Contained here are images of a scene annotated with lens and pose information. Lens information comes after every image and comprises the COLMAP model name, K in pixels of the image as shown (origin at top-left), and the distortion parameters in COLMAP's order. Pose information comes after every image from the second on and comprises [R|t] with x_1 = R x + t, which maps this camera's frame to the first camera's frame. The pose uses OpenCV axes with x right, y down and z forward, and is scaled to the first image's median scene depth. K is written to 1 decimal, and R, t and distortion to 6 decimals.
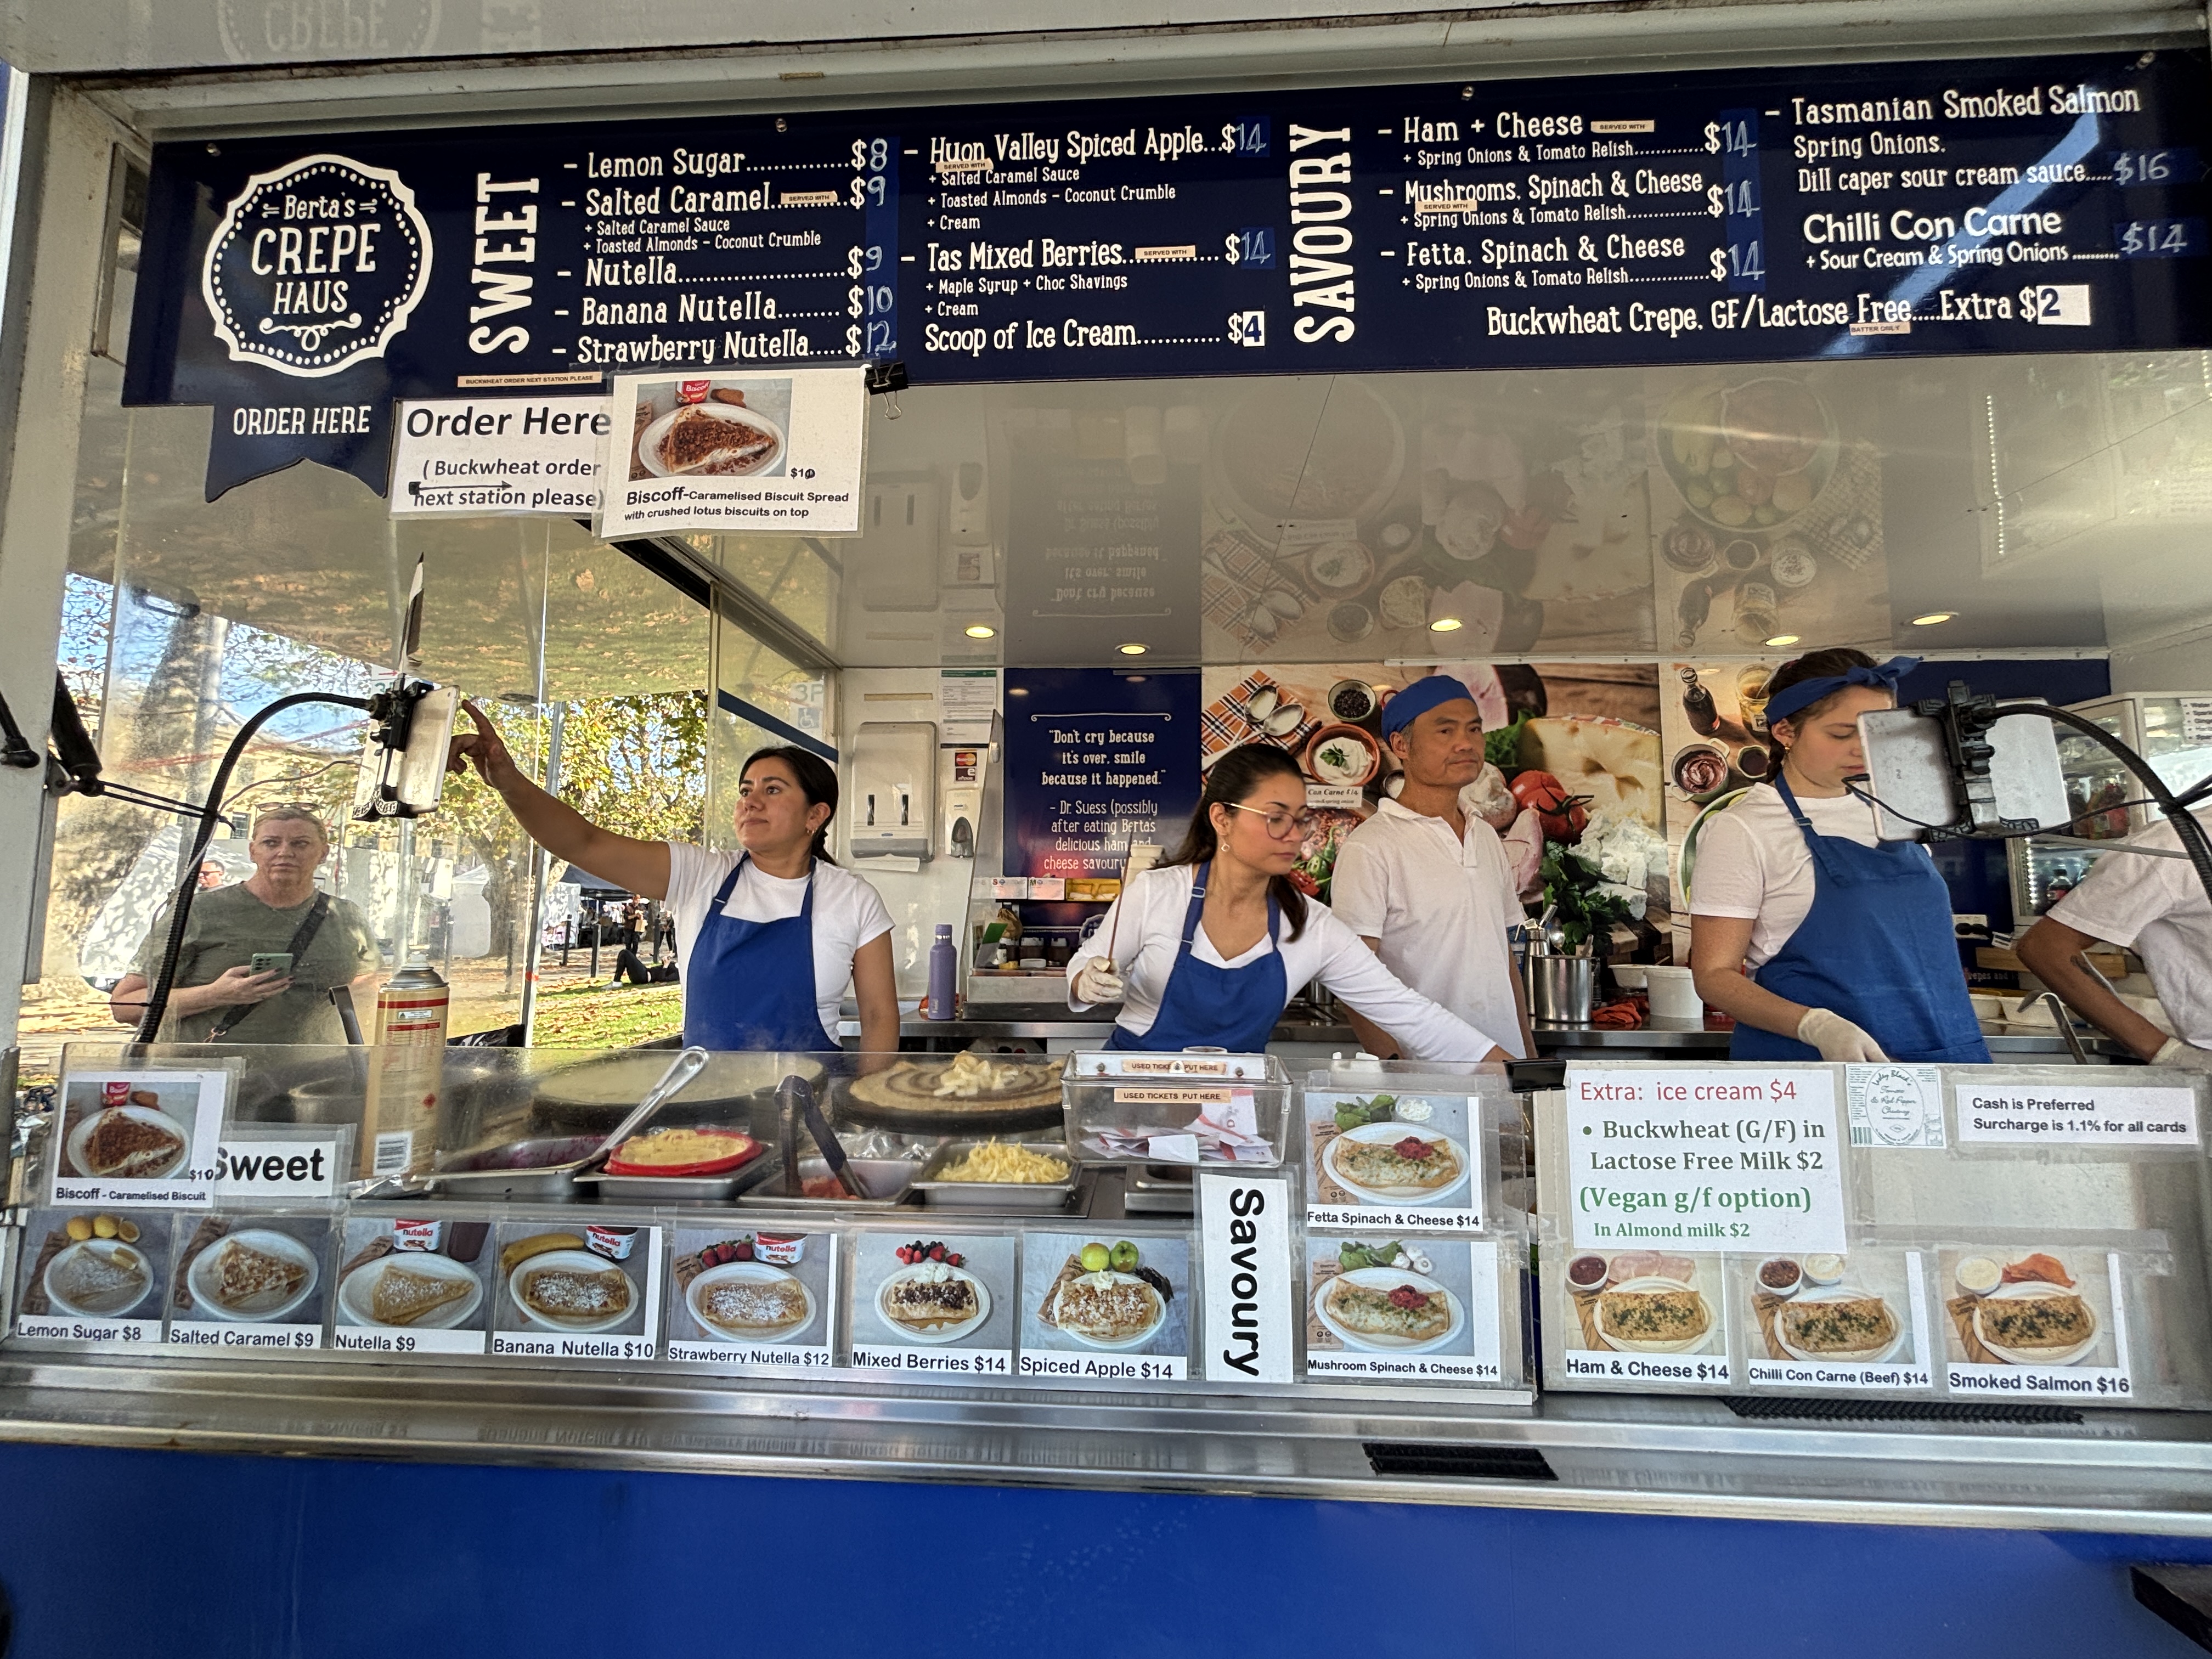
lens RADIAL K [[887.5, 0, 1116.9], [0, 887.5, 834.8], [0, 0, 1]] dist [-0.007422, 0.000667]
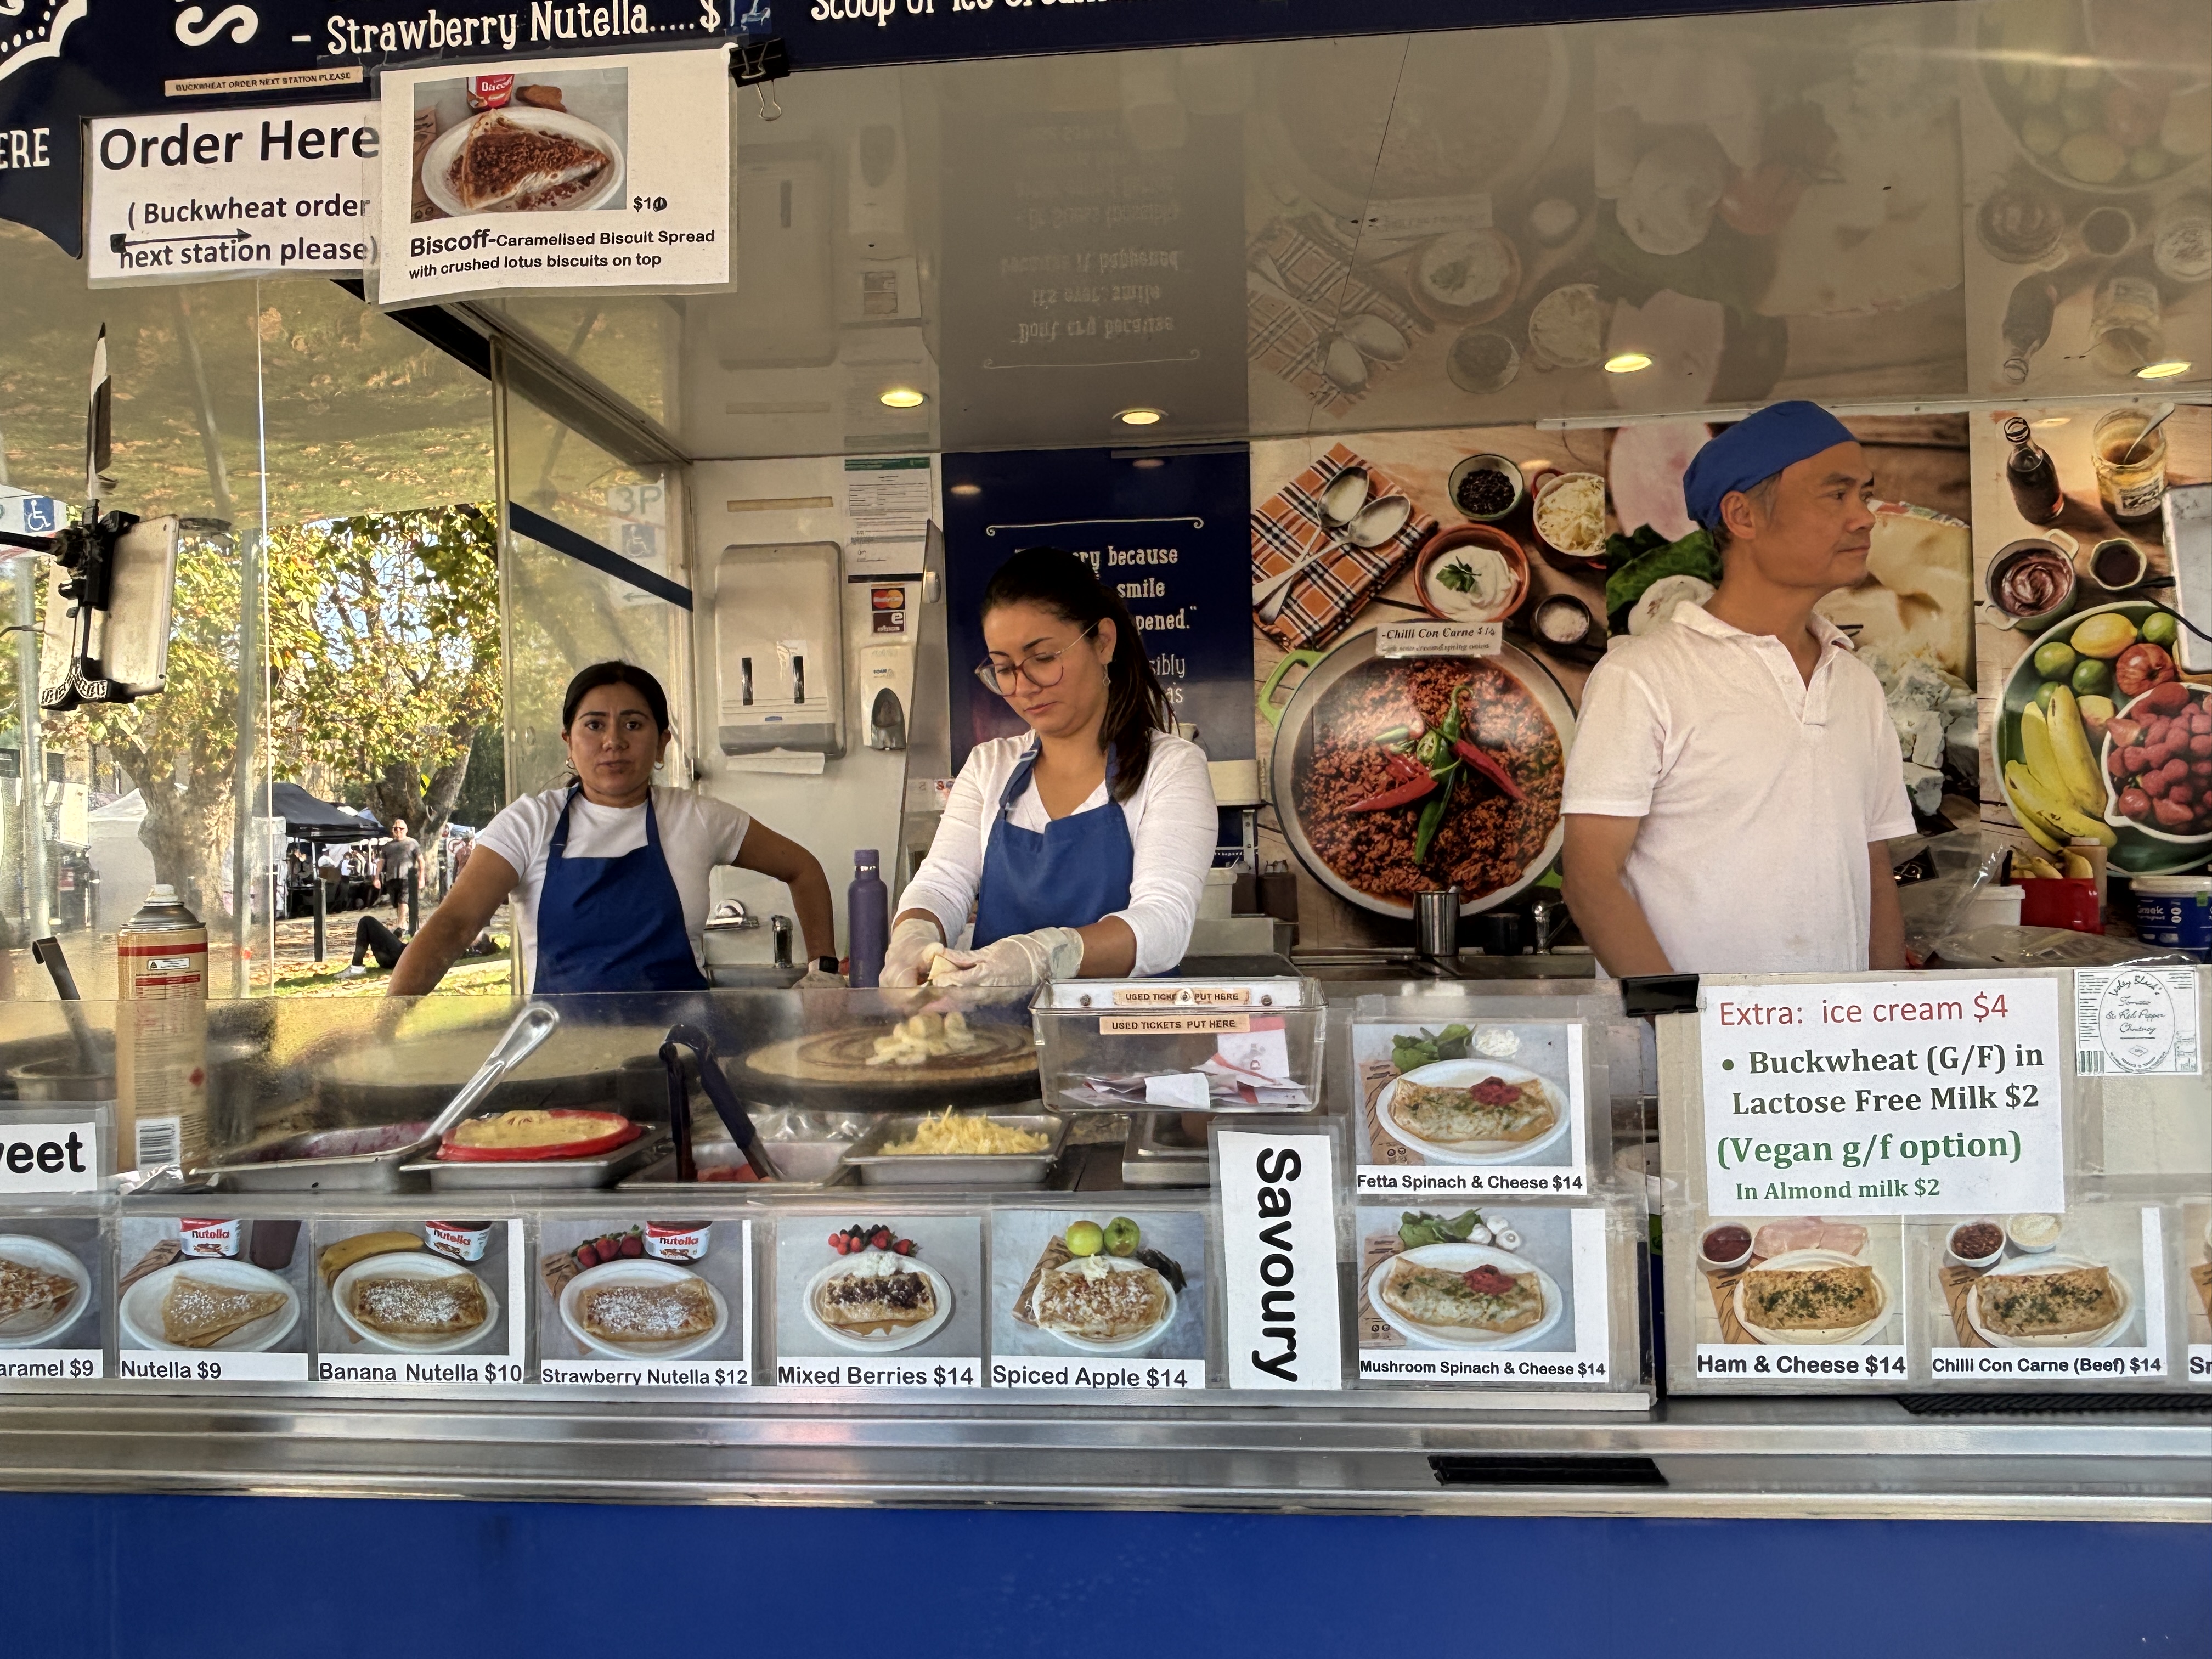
lens RADIAL K [[1426.0, 0, 1108.3], [0, 1426.0, 825.8], [0, 0, 1]] dist [0.005131, -0.011622]
pose [[0.999409, -0.027540, -0.020562, 0.028544], [0.029048, 0.996606, 0.077019, 0.018299], [0.018371, -0.077571, 0.996818, -0.189726]]
